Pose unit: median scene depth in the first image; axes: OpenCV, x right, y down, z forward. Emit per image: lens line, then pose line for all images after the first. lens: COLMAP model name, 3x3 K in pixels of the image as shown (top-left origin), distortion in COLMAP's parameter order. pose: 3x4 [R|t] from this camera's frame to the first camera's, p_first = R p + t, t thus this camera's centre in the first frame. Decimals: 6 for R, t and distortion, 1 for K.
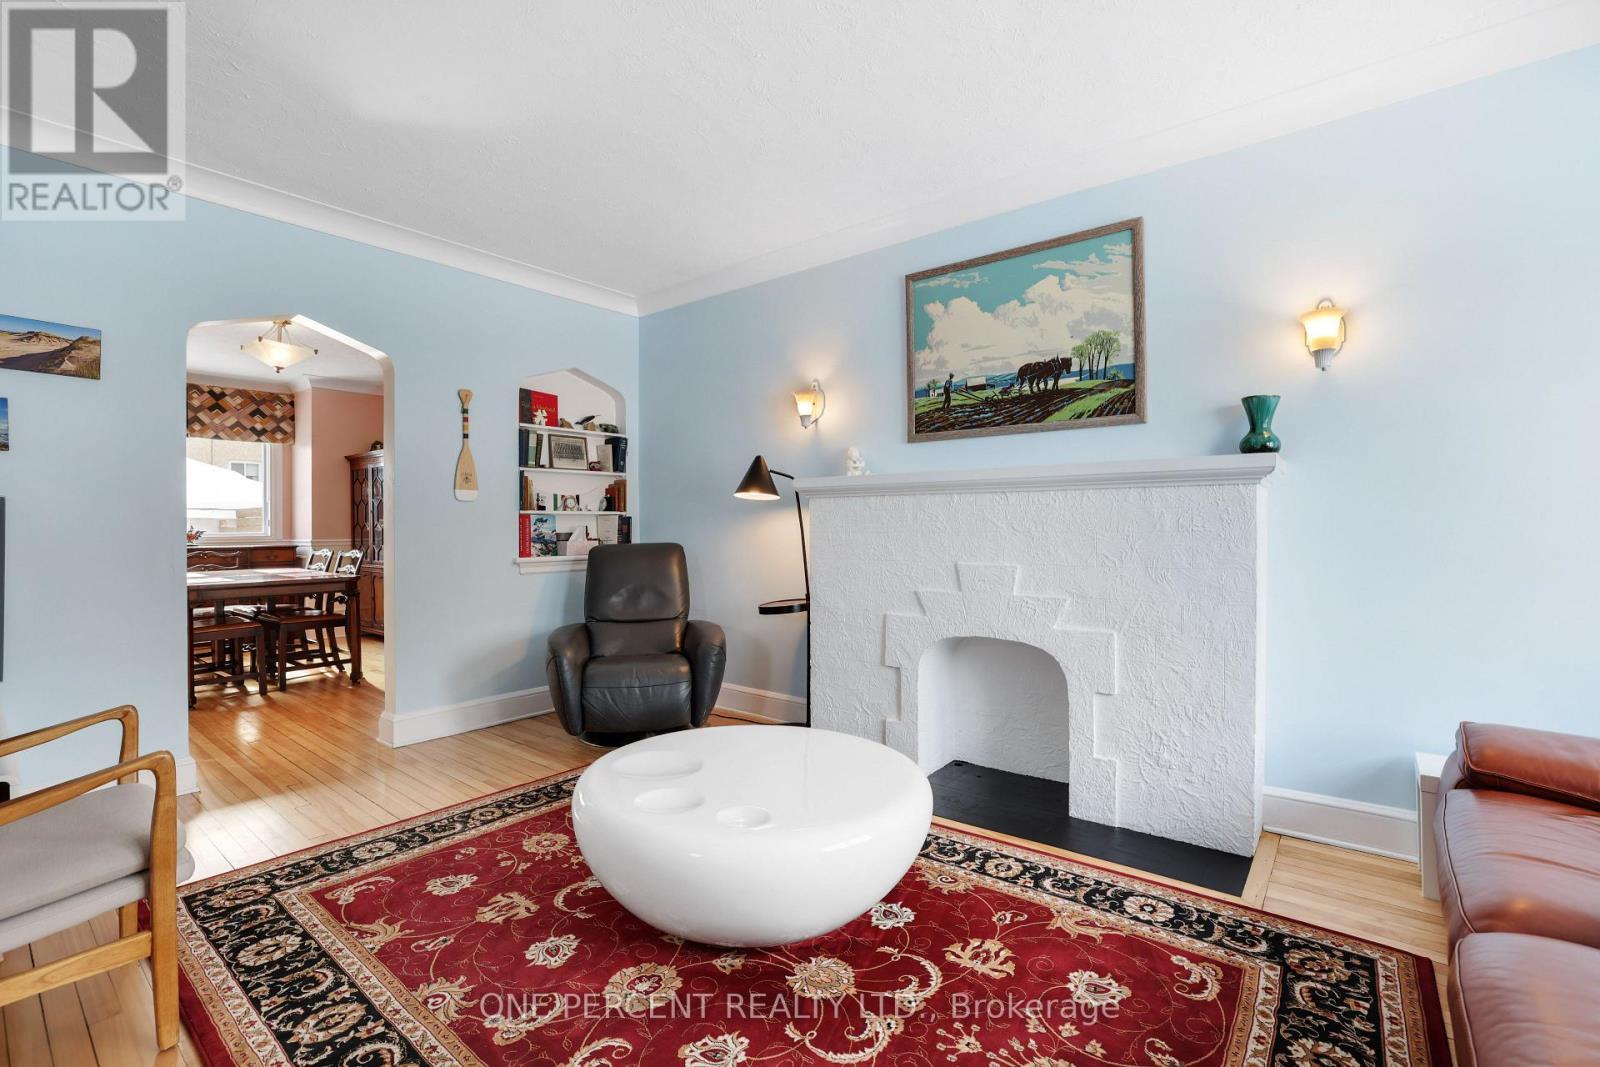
lens RADIAL K [[688.9, 0, 773.1], [0, 688.9, 526.0], [0, 0, 1]] dist [-0.021649, 0.000433]
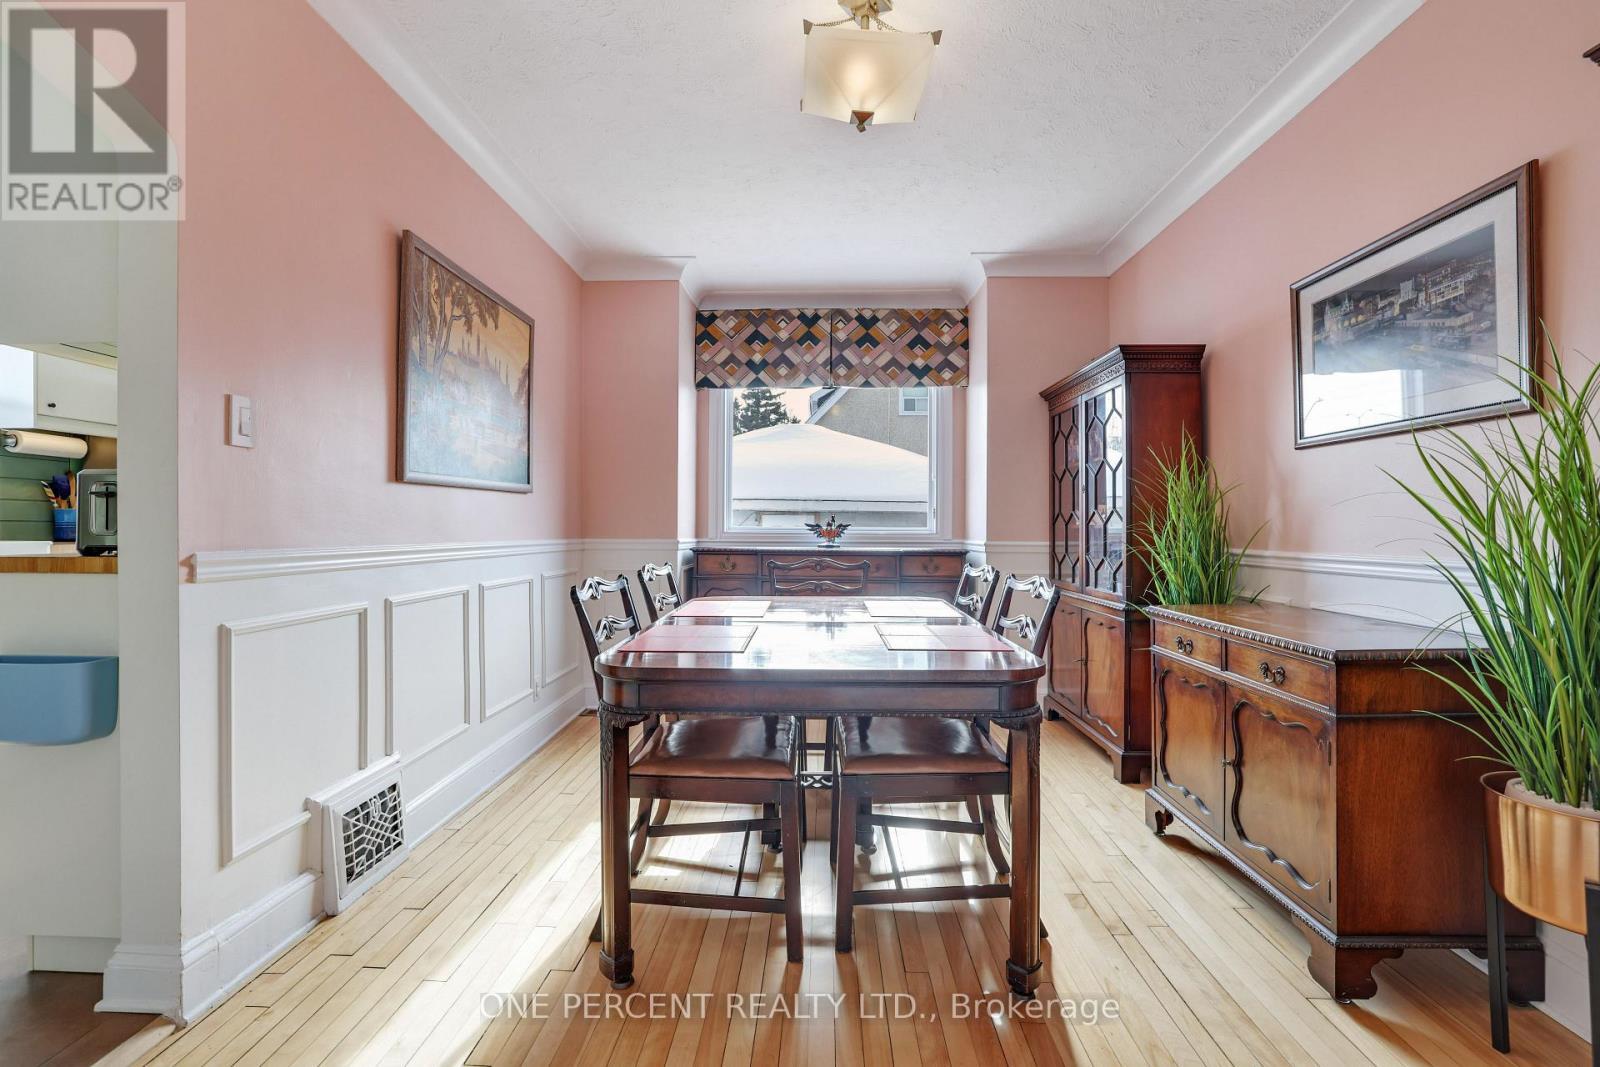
lens RADIAL K [[709.7, 0, 802.6], [0, 709.7, 524.2], [0, 0, 1]] dist [-0.002051, 0.000224]
pose [[0.609180, 0.009294, -0.792978, -0.291073], [-0.006792, 0.999956, 0.006502, 0.002704], [0.793003, 0.001425, 0.609216, 0.504536]]
